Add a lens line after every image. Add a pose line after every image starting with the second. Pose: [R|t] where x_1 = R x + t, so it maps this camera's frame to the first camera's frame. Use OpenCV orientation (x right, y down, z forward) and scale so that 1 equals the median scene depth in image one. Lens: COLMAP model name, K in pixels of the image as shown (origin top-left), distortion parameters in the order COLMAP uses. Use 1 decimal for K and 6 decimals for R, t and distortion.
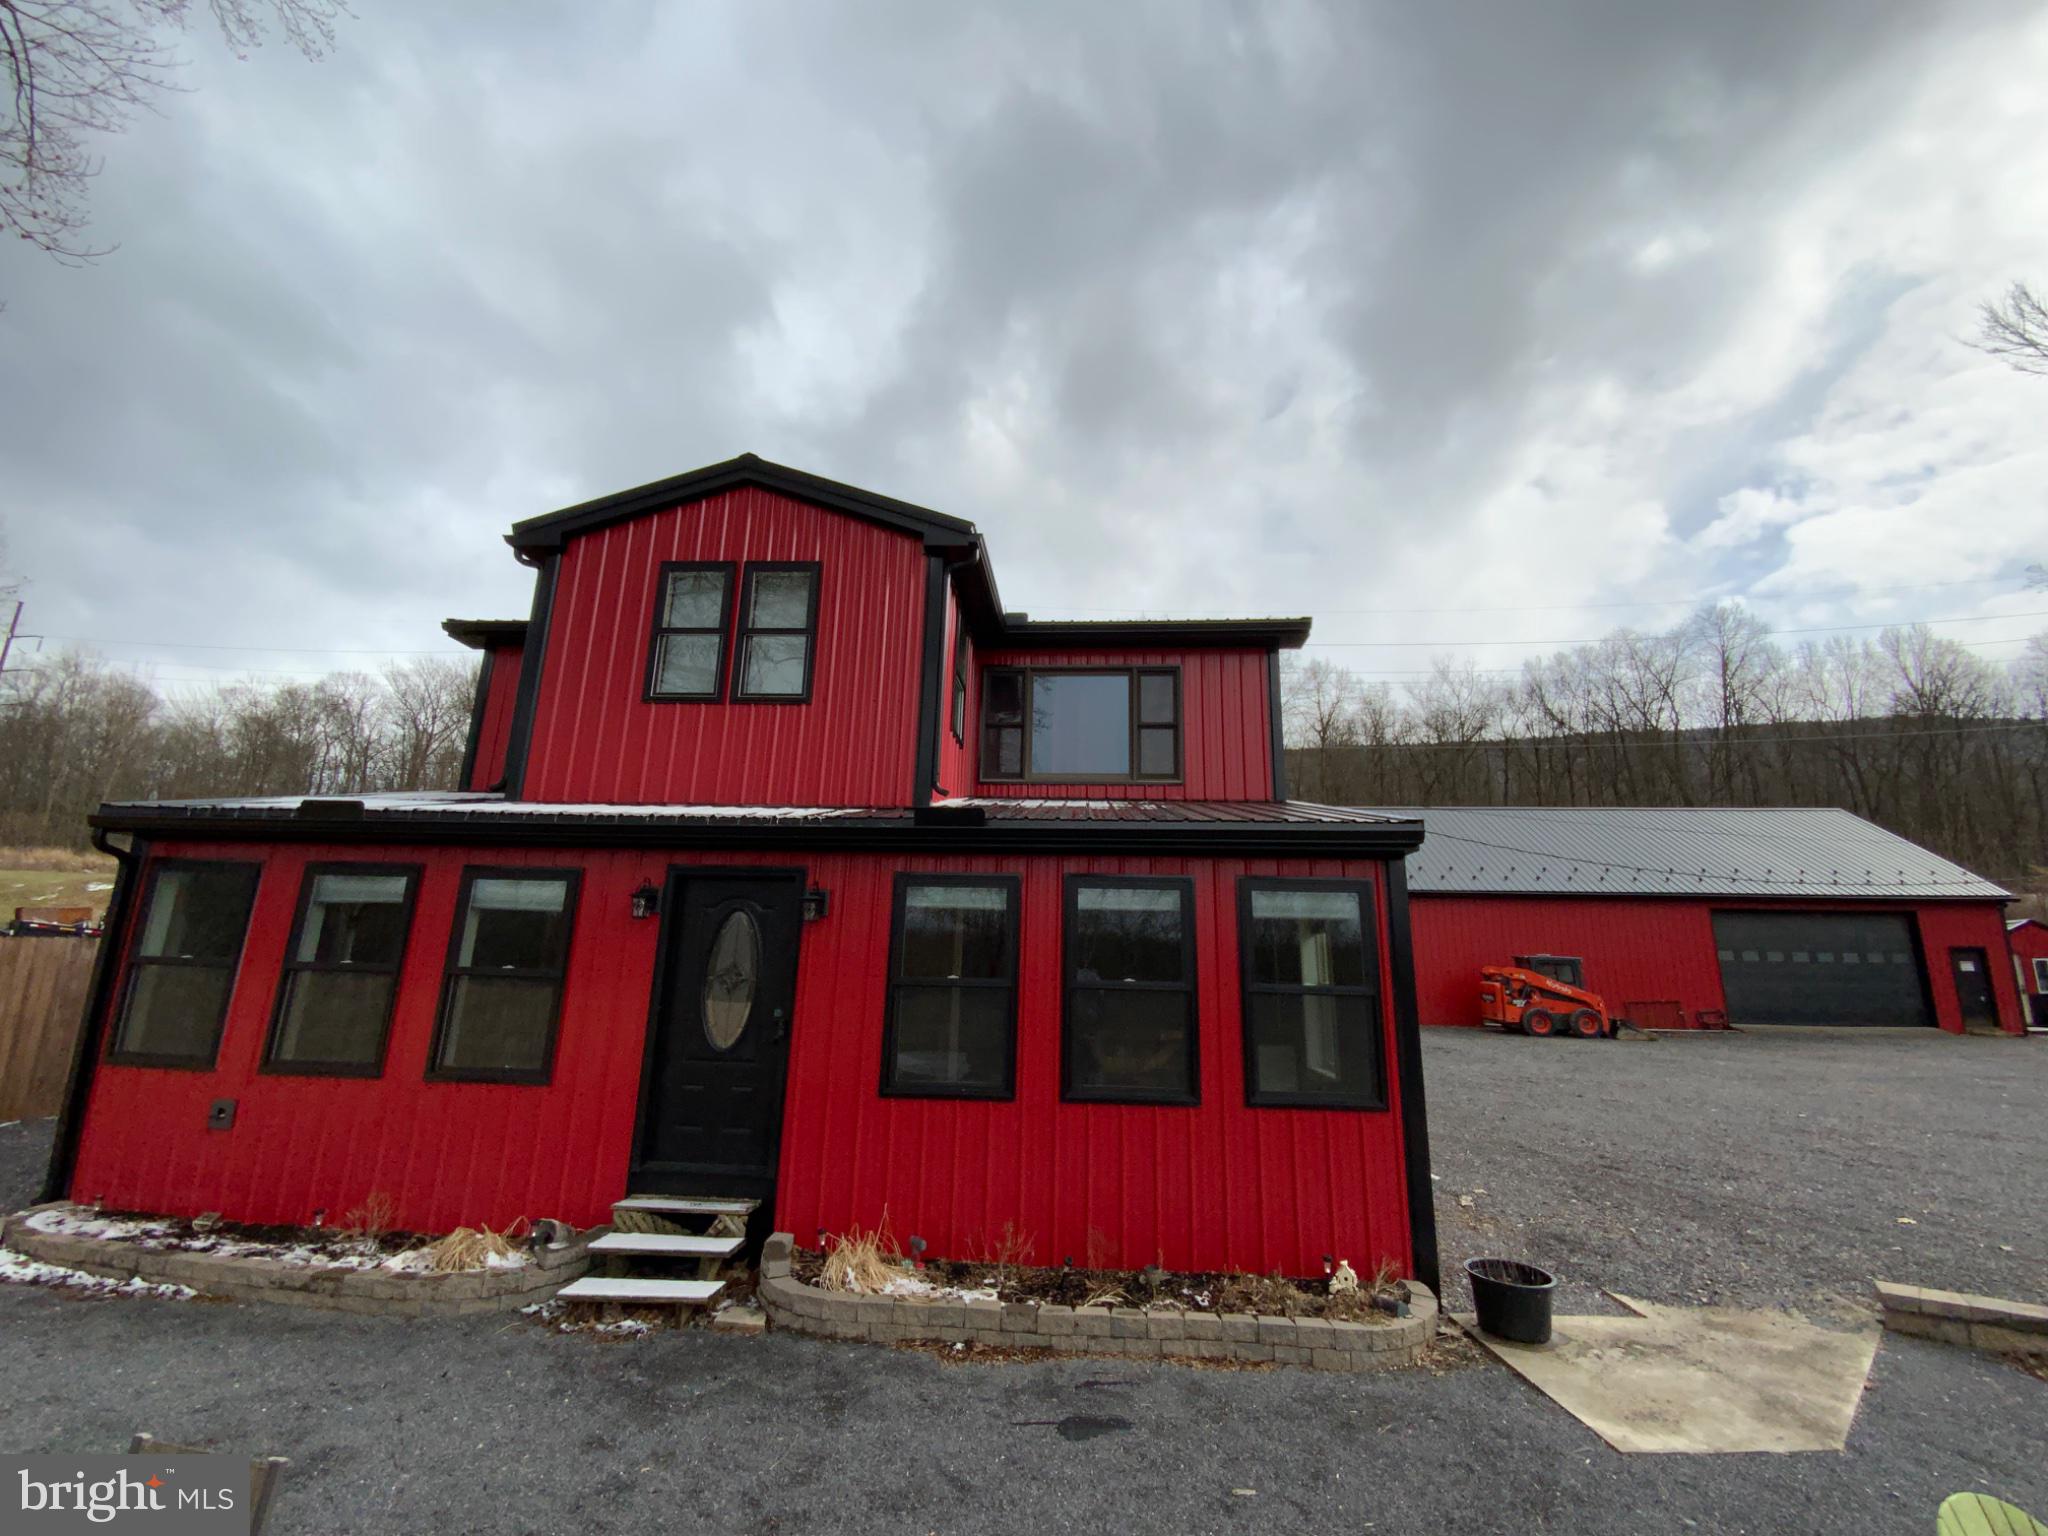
lens RADIAL K [[851.4, 0, 1044.7], [0, 851.4, 743.7], [0, 0, 1]] dist [0.024681, -0.024375]
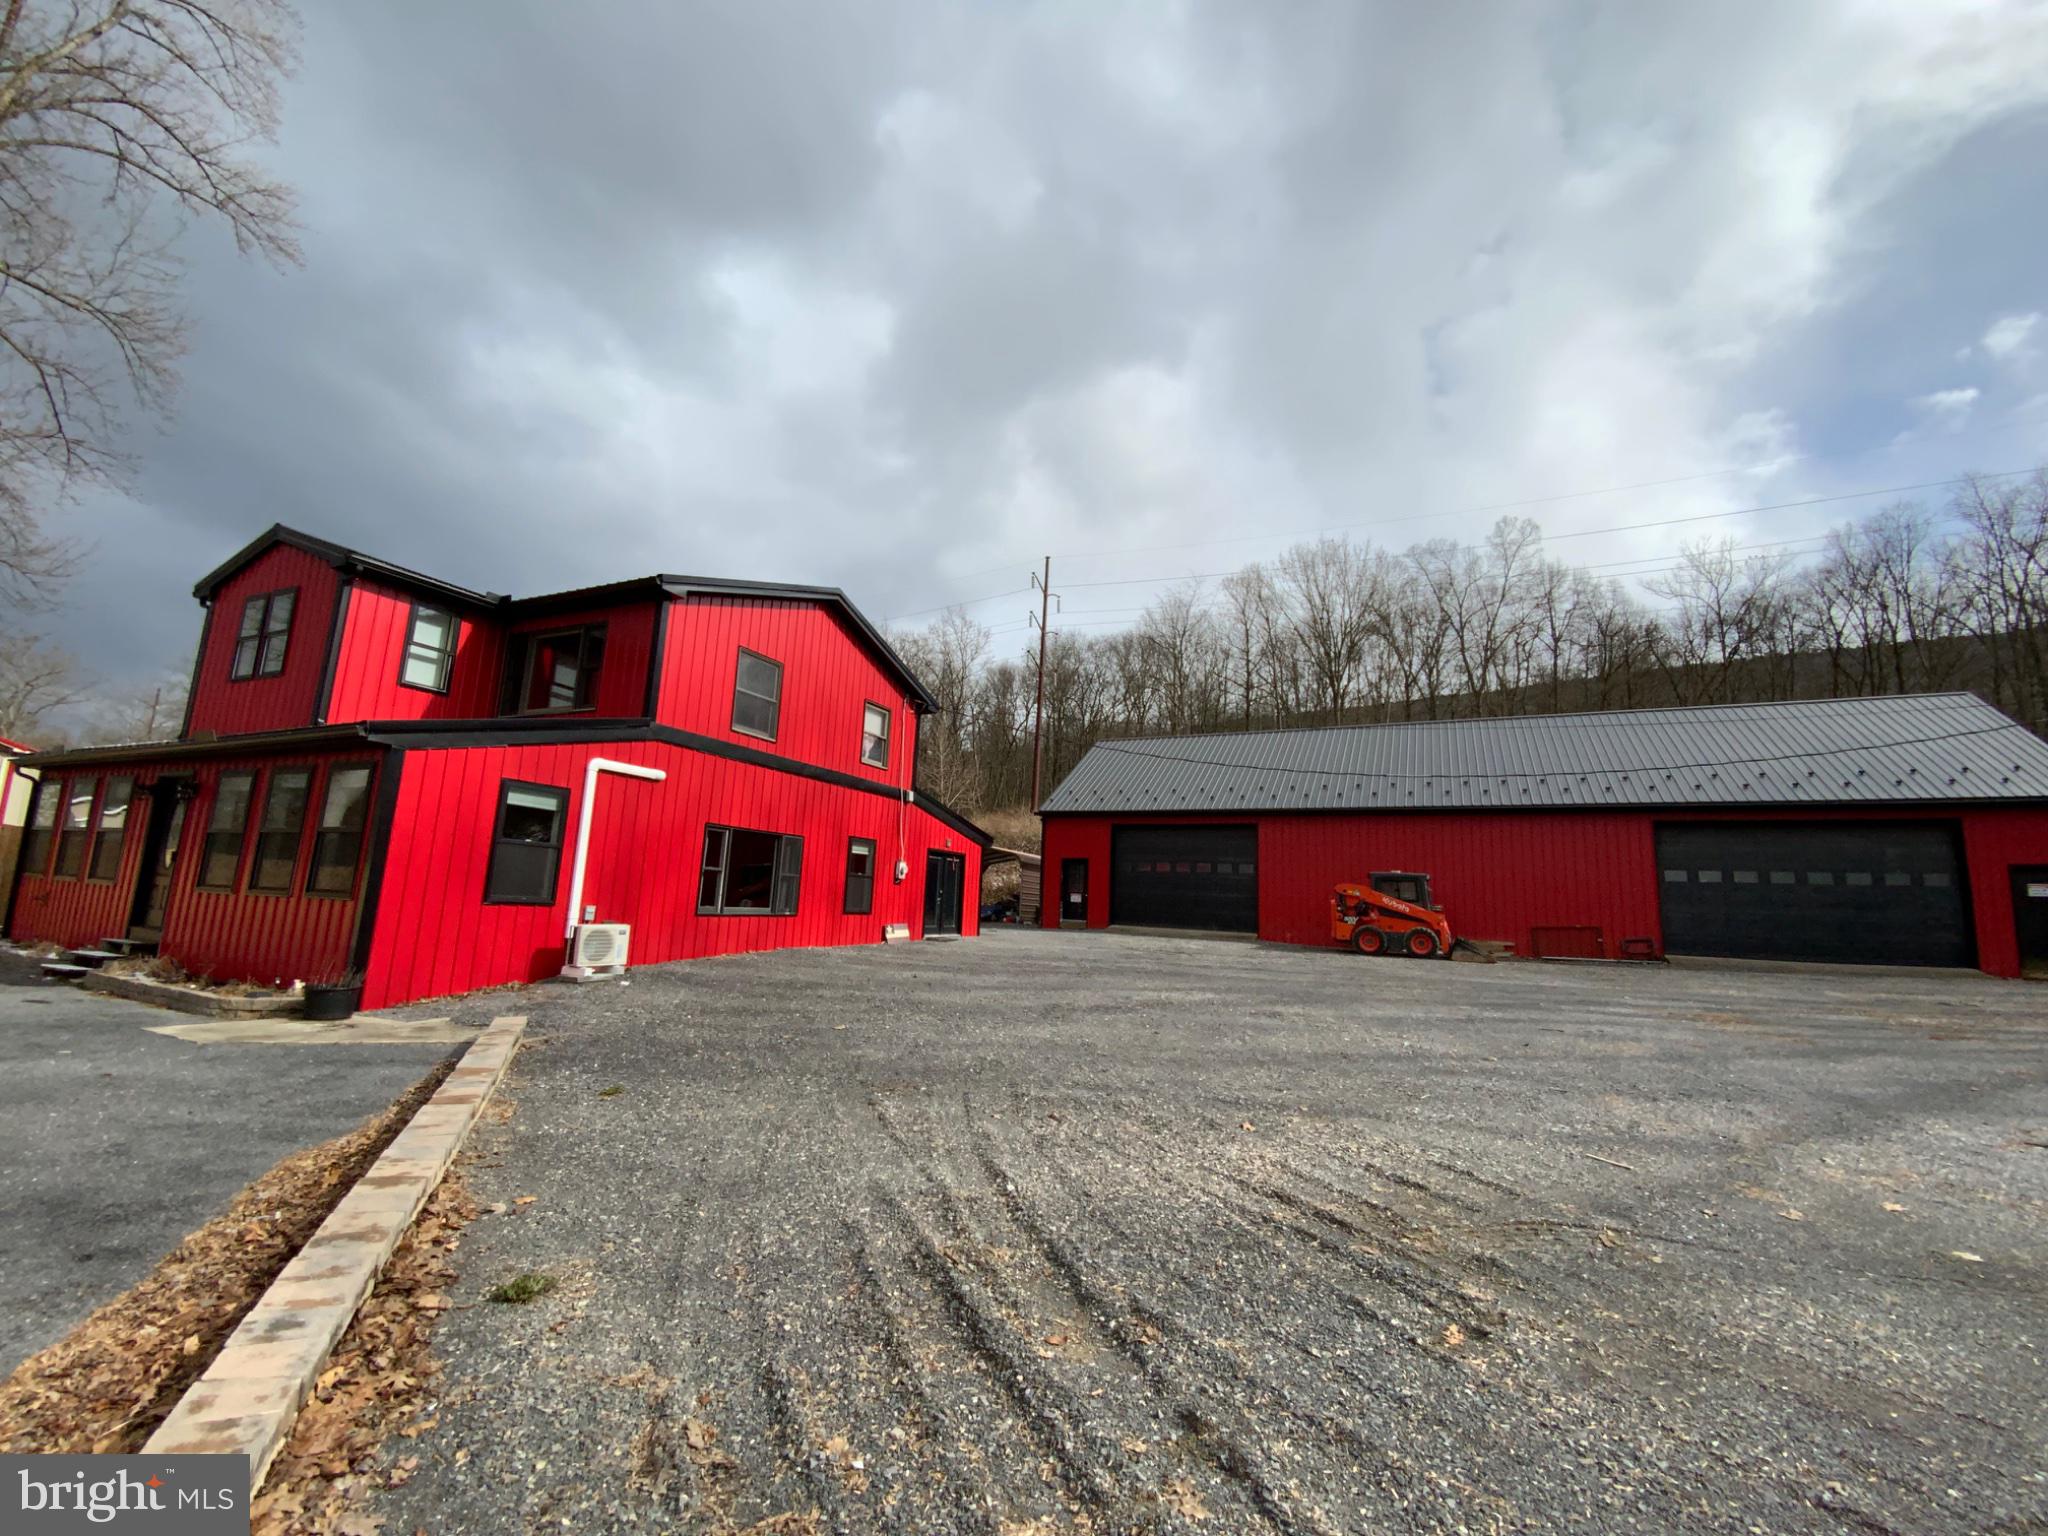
lens RADIAL K [[820.5, 0, 1026.7], [0, 820.5, 764.1], [0, 0, 1]] dist [0.023779, -0.021865]
pose [[0.930532, -0.046451, -0.363252, 1.166024], [0.074719, 0.995139, 0.064151, 0.087908], [0.358507, -0.086836, 0.929480, 0.054245]]
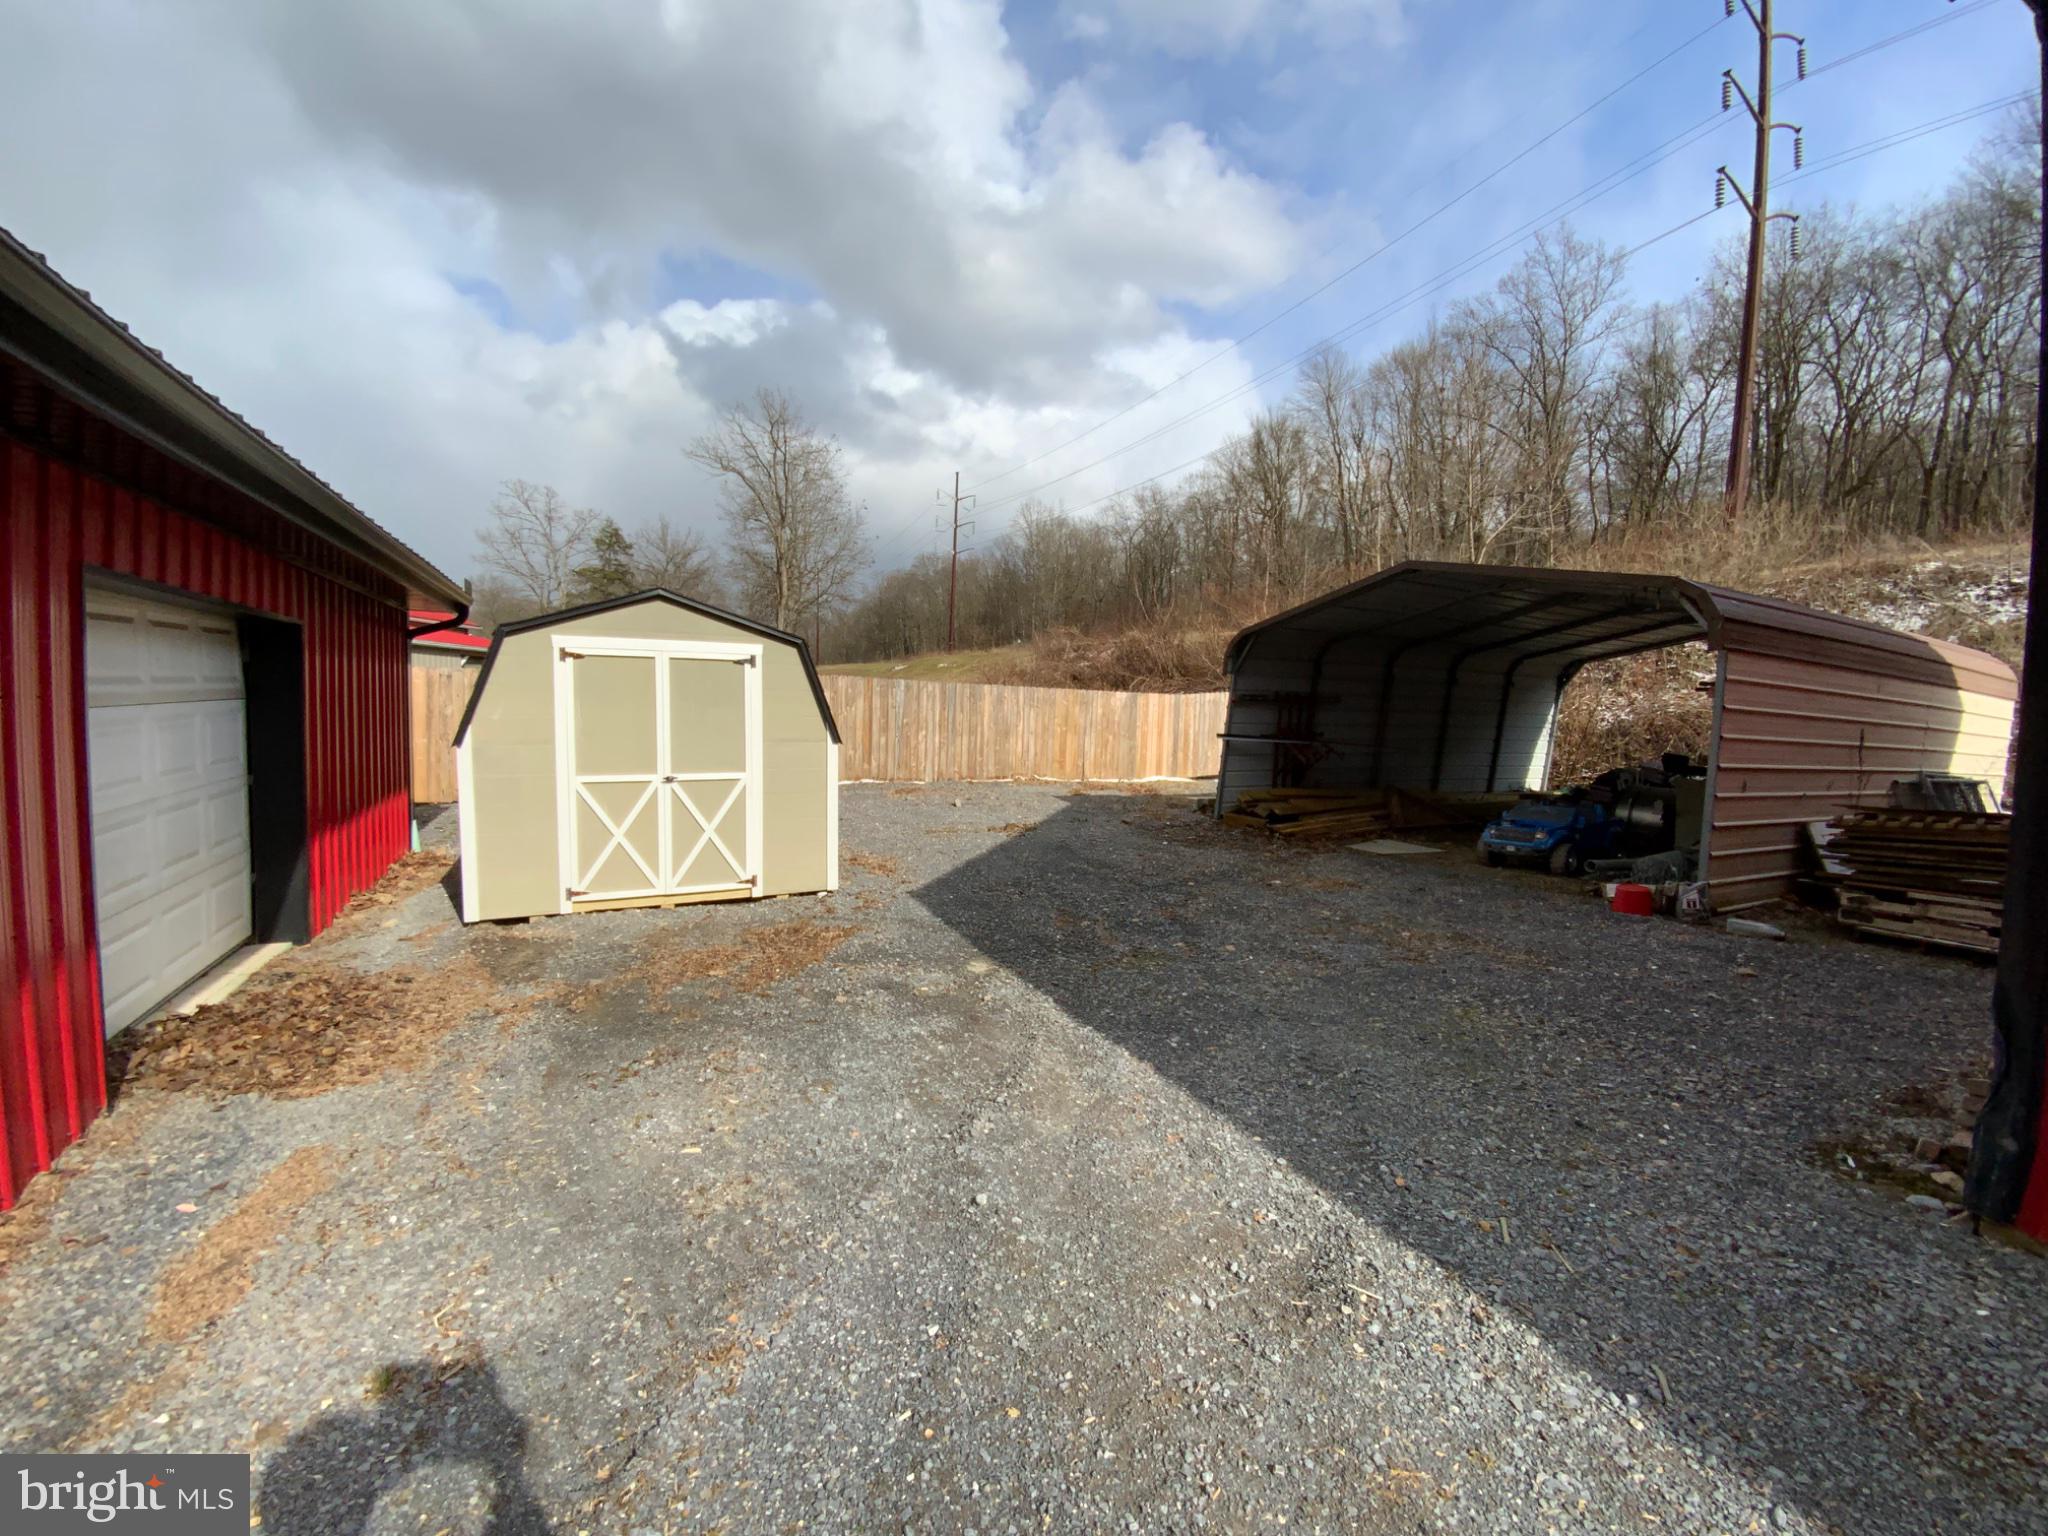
lens RADIAL K [[820.5, 0, 1026.7], [0, 820.5, 764.1], [0, 0, 1]] dist [0.023779, -0.021865]
pose [[0.497076, 0.051335, -0.866187, 0.314803], [0.203241, 0.963591, 0.173741, 0.525778], [0.843569, -0.262407, 0.468545, 2.092442]]
